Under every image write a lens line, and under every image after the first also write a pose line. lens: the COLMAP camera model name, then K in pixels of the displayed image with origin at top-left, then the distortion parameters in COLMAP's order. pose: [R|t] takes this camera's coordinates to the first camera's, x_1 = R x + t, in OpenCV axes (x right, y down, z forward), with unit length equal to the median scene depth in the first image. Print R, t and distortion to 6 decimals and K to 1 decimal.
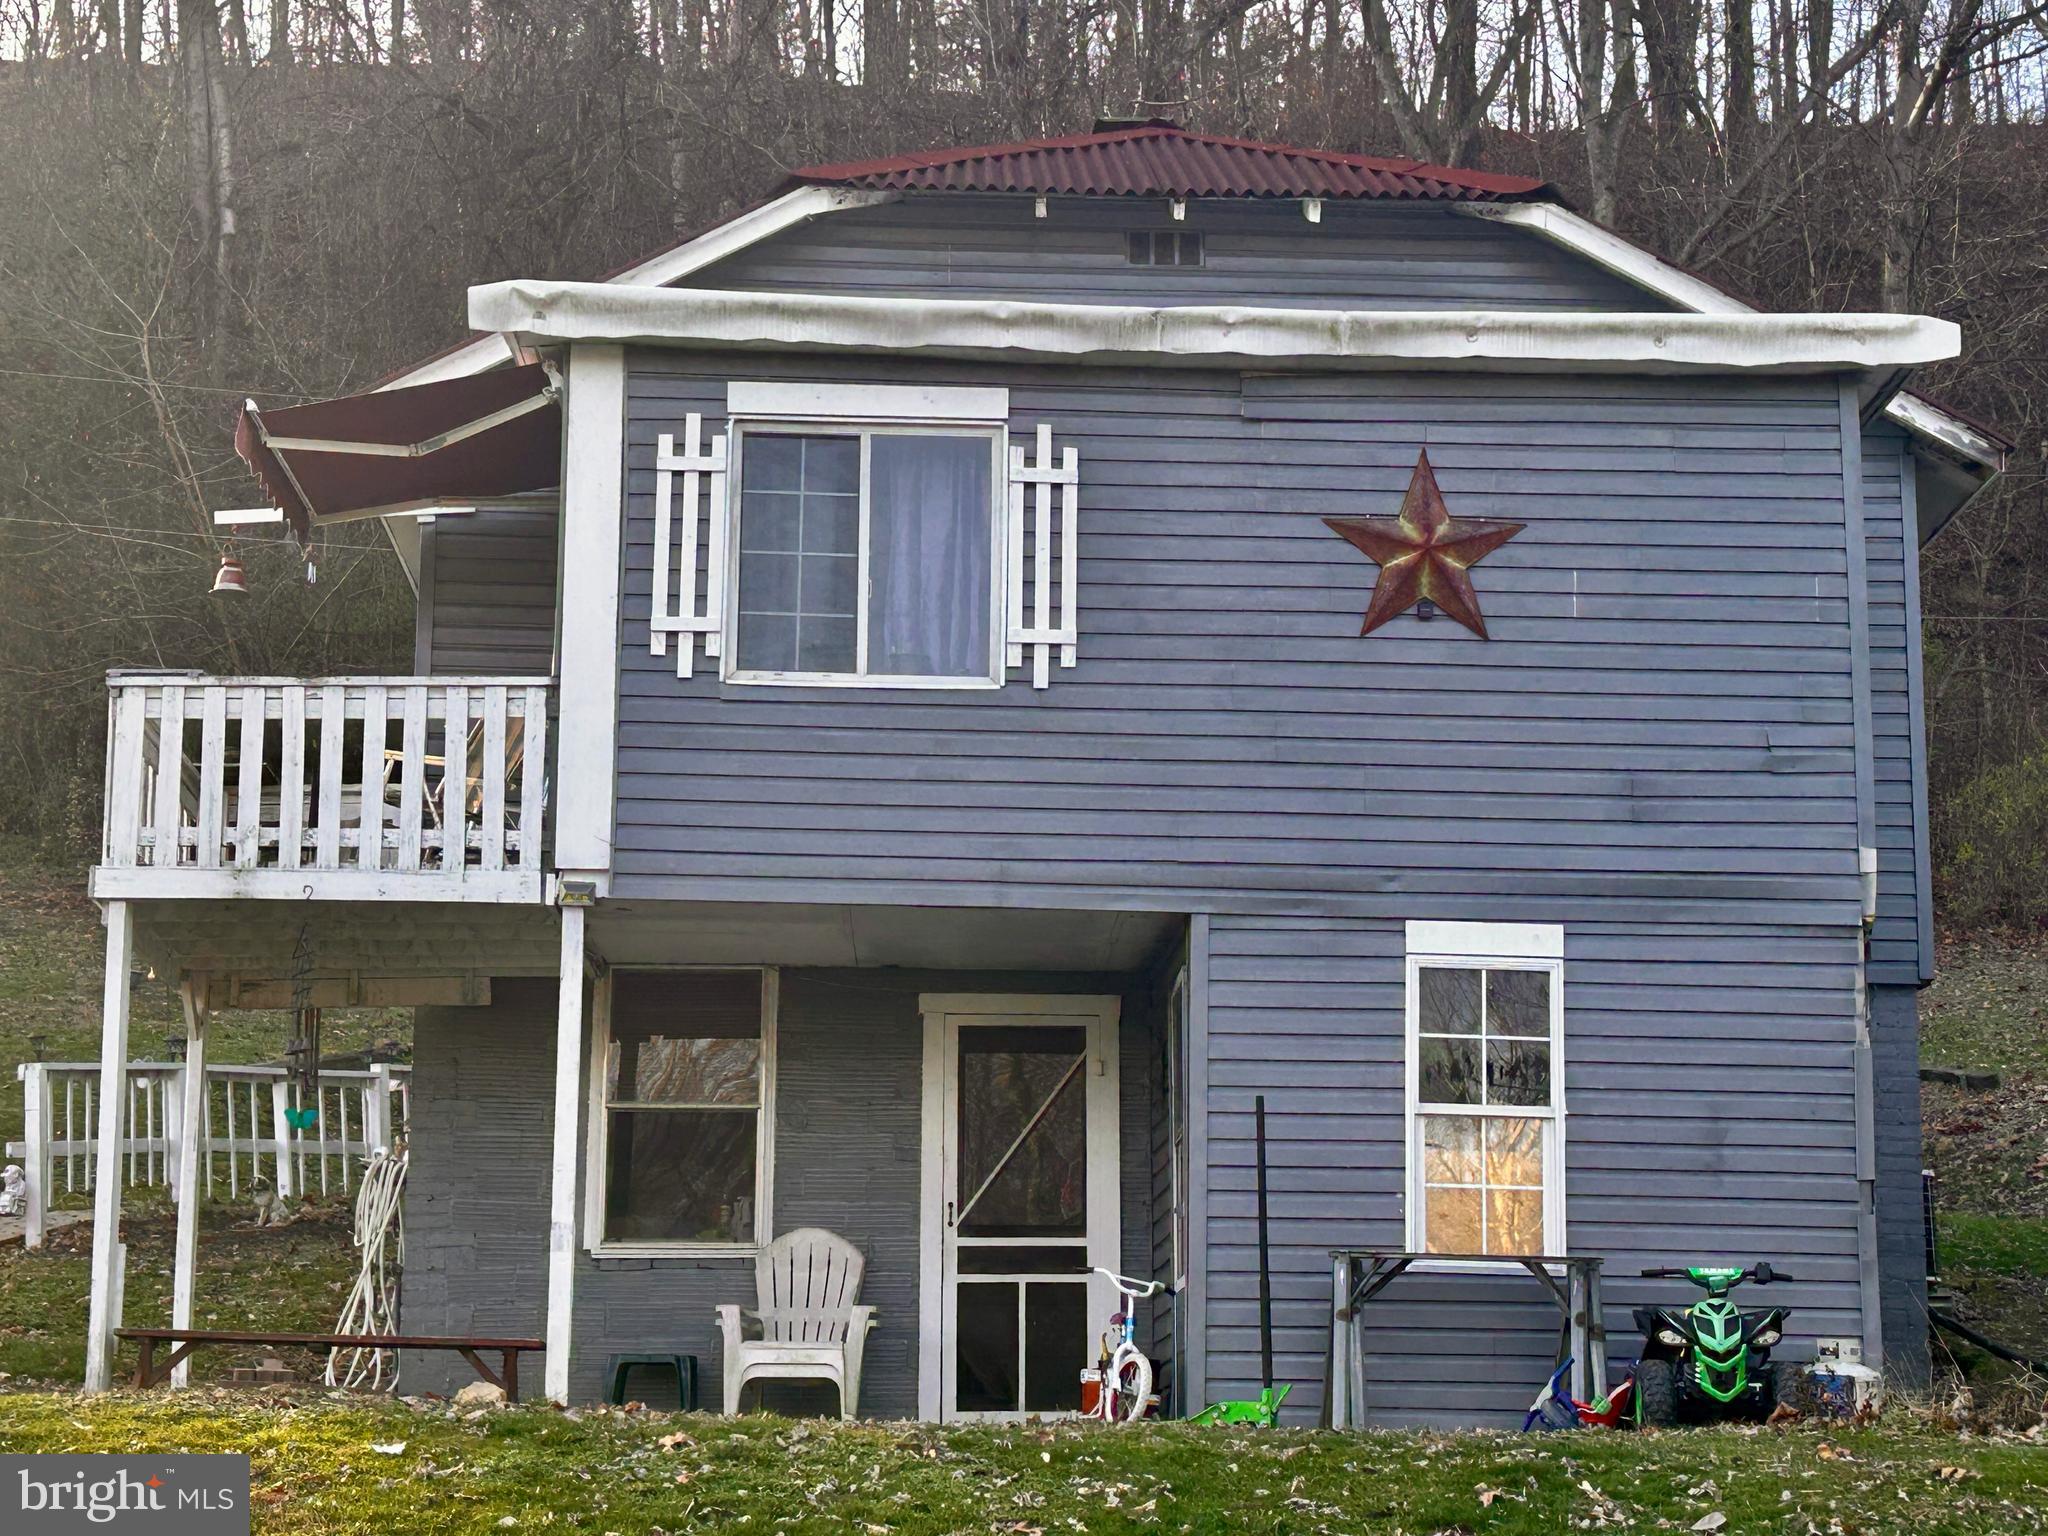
lens RADIAL K [[3964.1, 0, 1024.0], [0, 3964.1, 768.0], [0, 0, 1]] dist [0.224637, -0.257023]
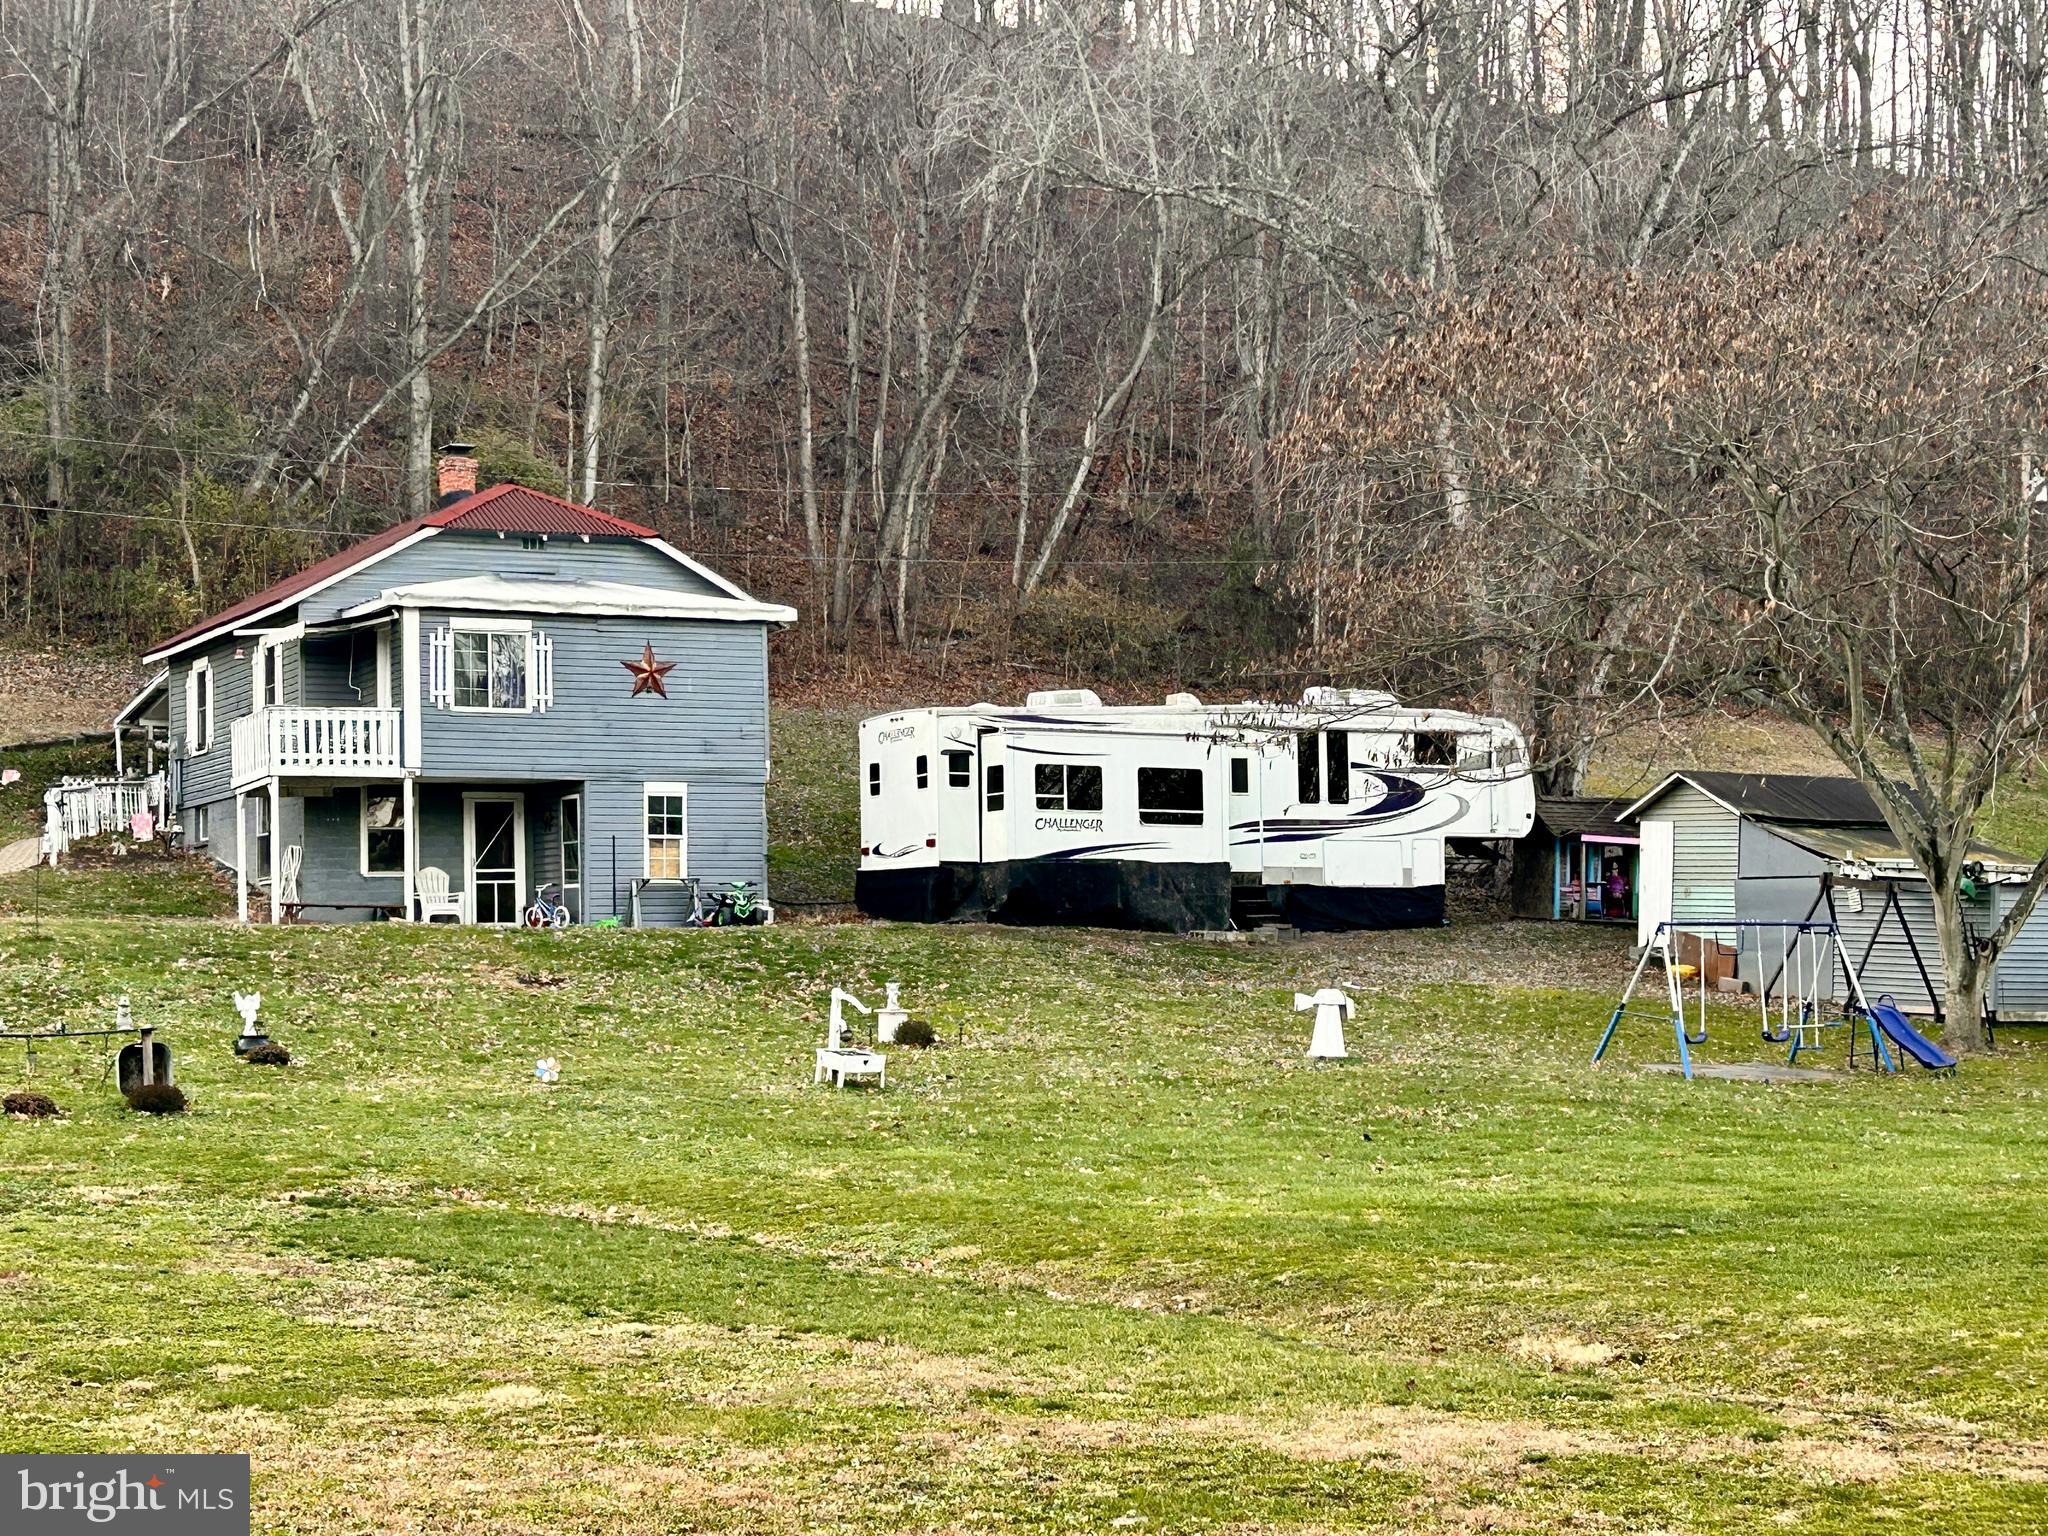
lens RADIAL K [[3673.4, 0, 1024.0], [0, 3673.4, 768.0], [0, 0, 1]] dist [0.184705, -0.042679]
pose [[0.910780, 0.005153, 0.412860, -0.917000], [-0.057249, 0.991840, 0.113913, -0.354320], [-0.408904, -0.127386, 0.903643, -2.008136]]
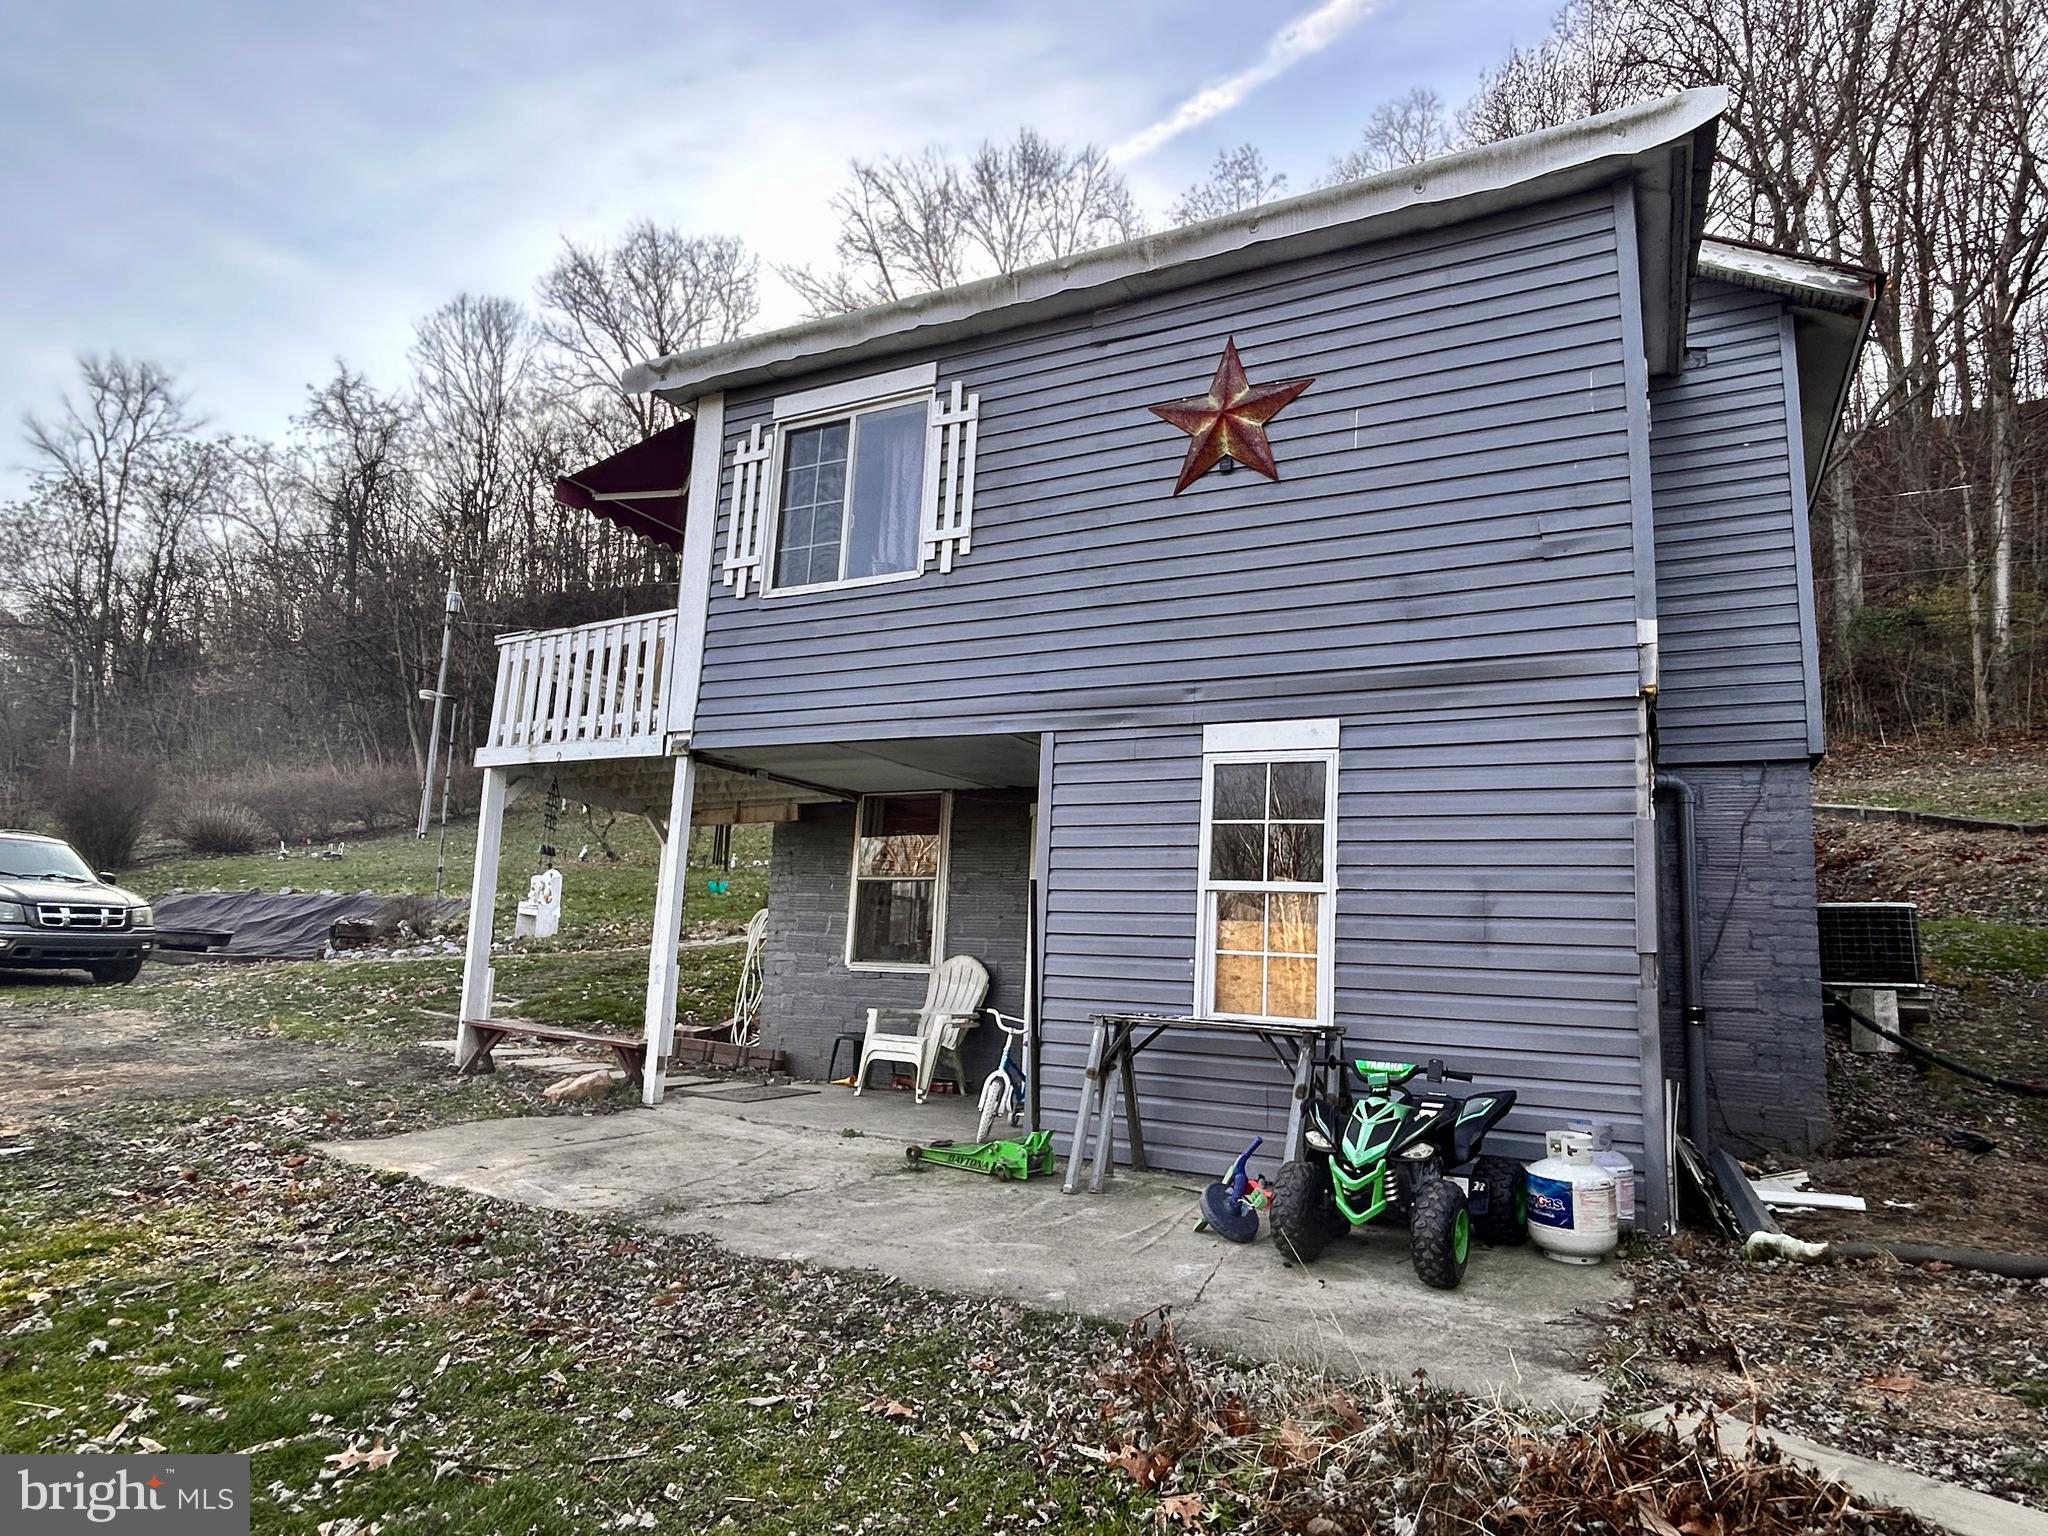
lens RADIAL K [[1184.6, 0, 1024.0], [0, 1184.6, 768.0], [0, 0, 1]] dist [0.001624, -0.002300]
pose [[0.861010, -0.055490, -0.505551, 0.225130], [0.064360, 0.997927, 0.000080, 0.047212], [0.504498, -0.032606, 0.862797, 0.666484]]
